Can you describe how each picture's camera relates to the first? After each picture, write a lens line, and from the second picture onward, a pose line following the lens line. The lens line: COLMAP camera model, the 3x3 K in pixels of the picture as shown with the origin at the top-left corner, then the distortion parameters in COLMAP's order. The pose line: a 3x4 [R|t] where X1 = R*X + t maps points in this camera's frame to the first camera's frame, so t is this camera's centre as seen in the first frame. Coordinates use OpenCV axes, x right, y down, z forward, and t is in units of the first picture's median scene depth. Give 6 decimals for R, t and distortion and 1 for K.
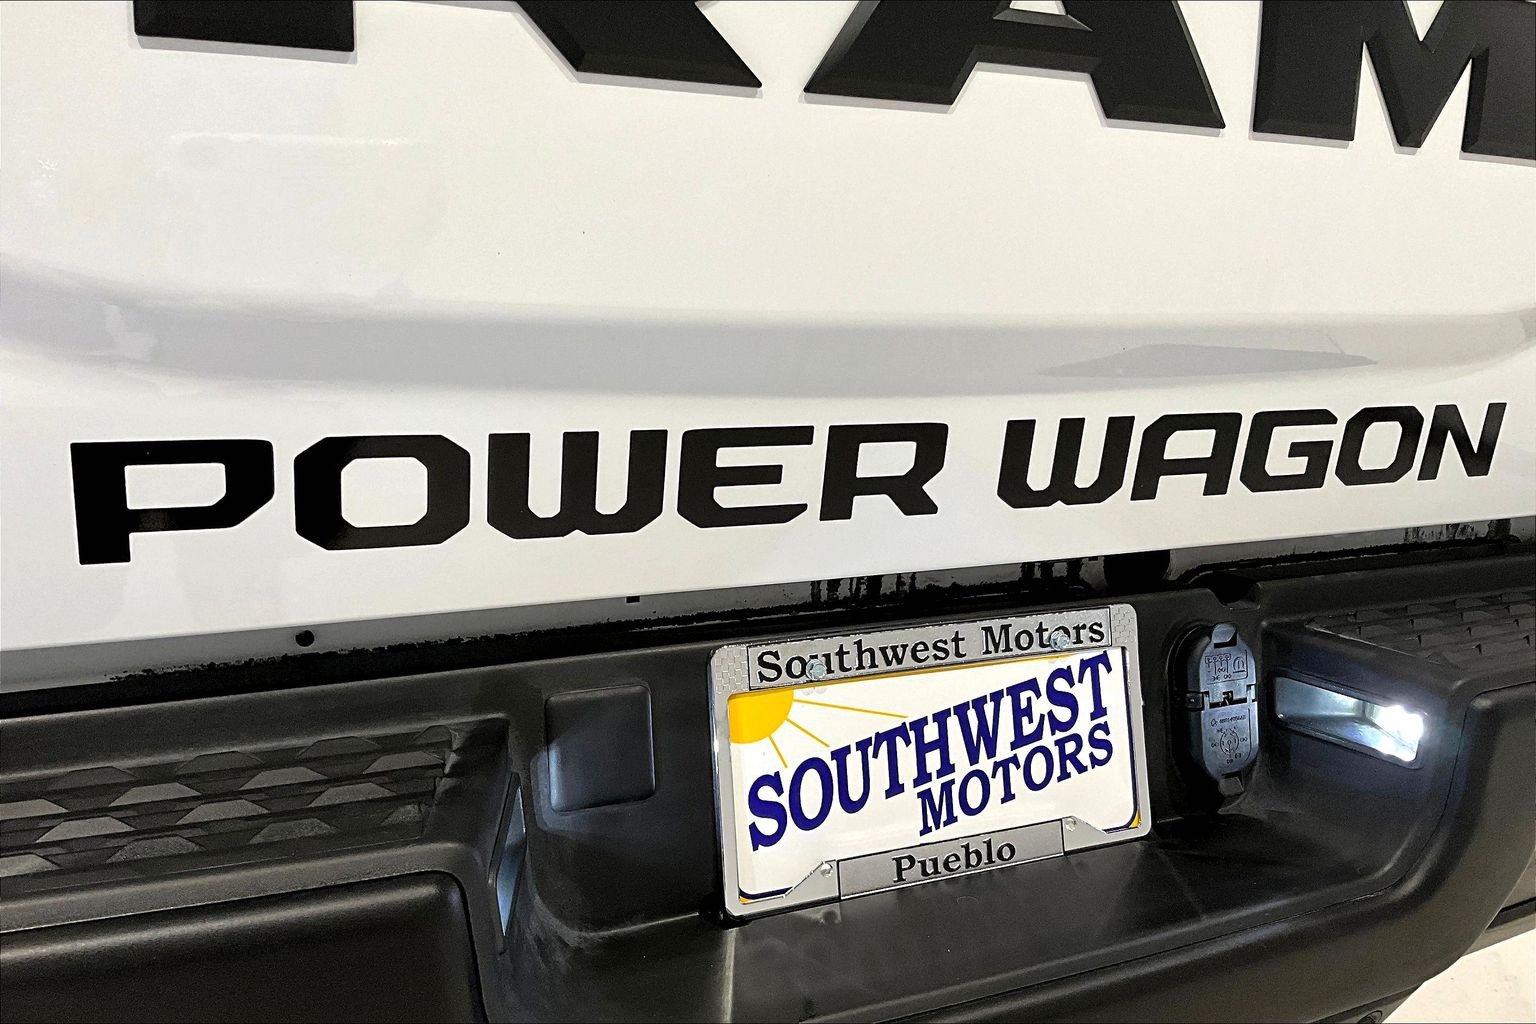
lens RADIAL K [[1269.1, 0, 768.0], [0, 1269.1, 512.0], [0, 0, 1]] dist [0.004111, -0.011344]
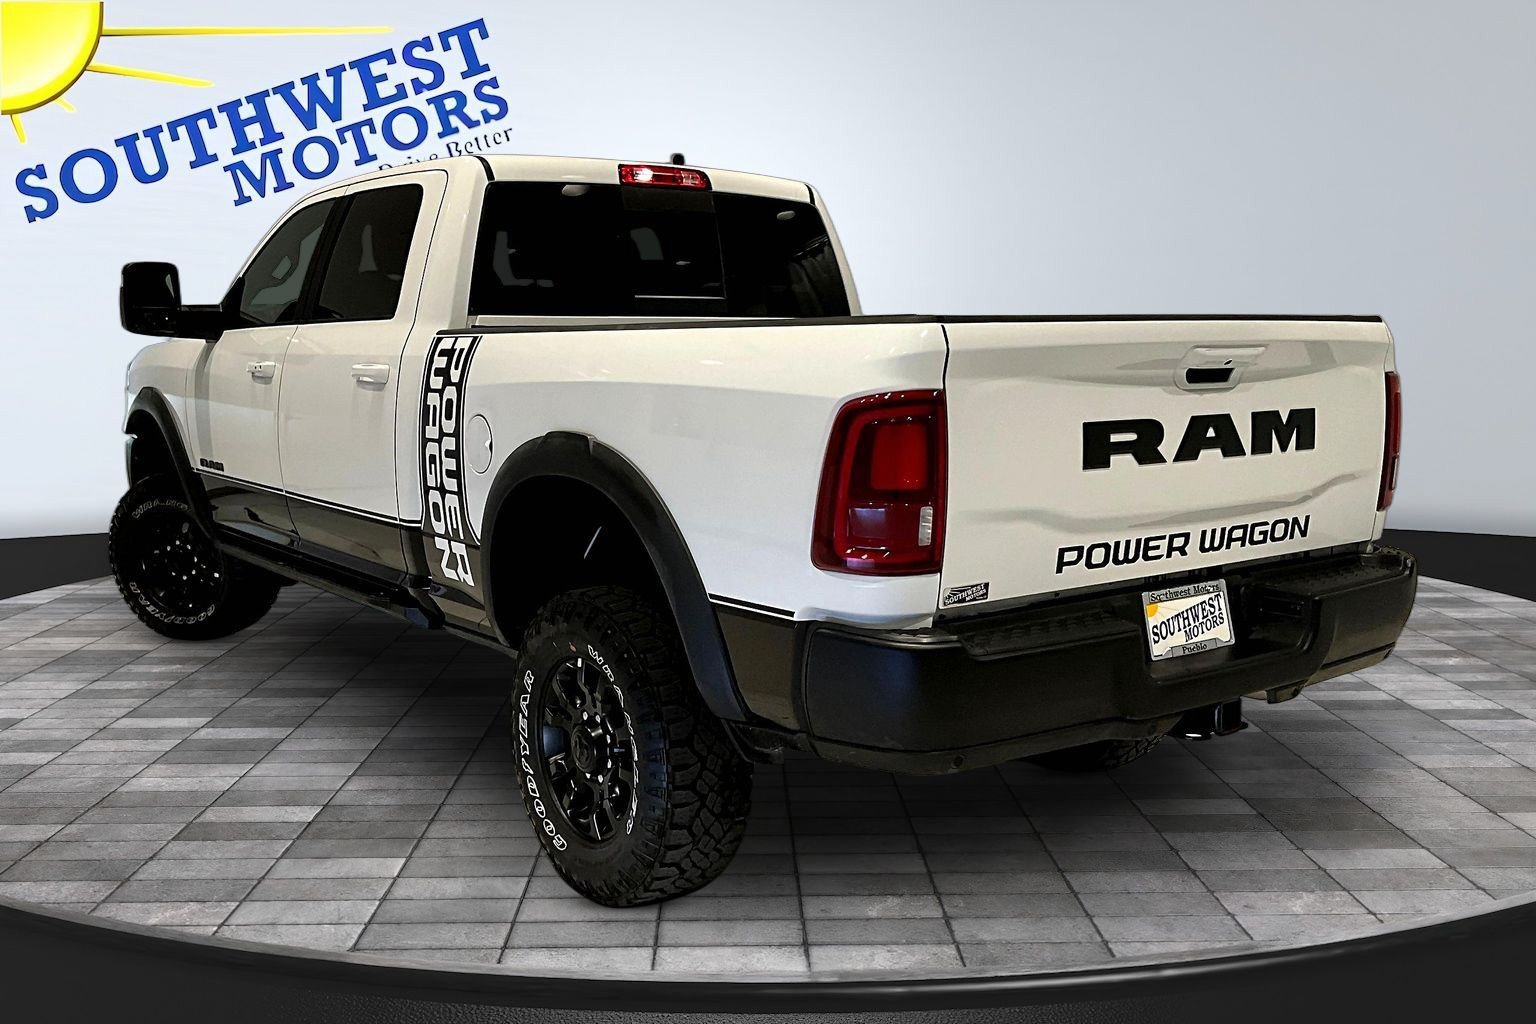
lens RADIAL K [[1293.7, 0, 768.0], [0, 1293.7, 512.0], [0, 0, 1]] dist [-0.002654, 0.000235]
pose [[0.980926, -0.060342, 0.184777, -1.754616], [0.075096, 0.994433, -0.073914, 0.062007], [-0.179288, 0.086380, 0.979997, -2.526583]]
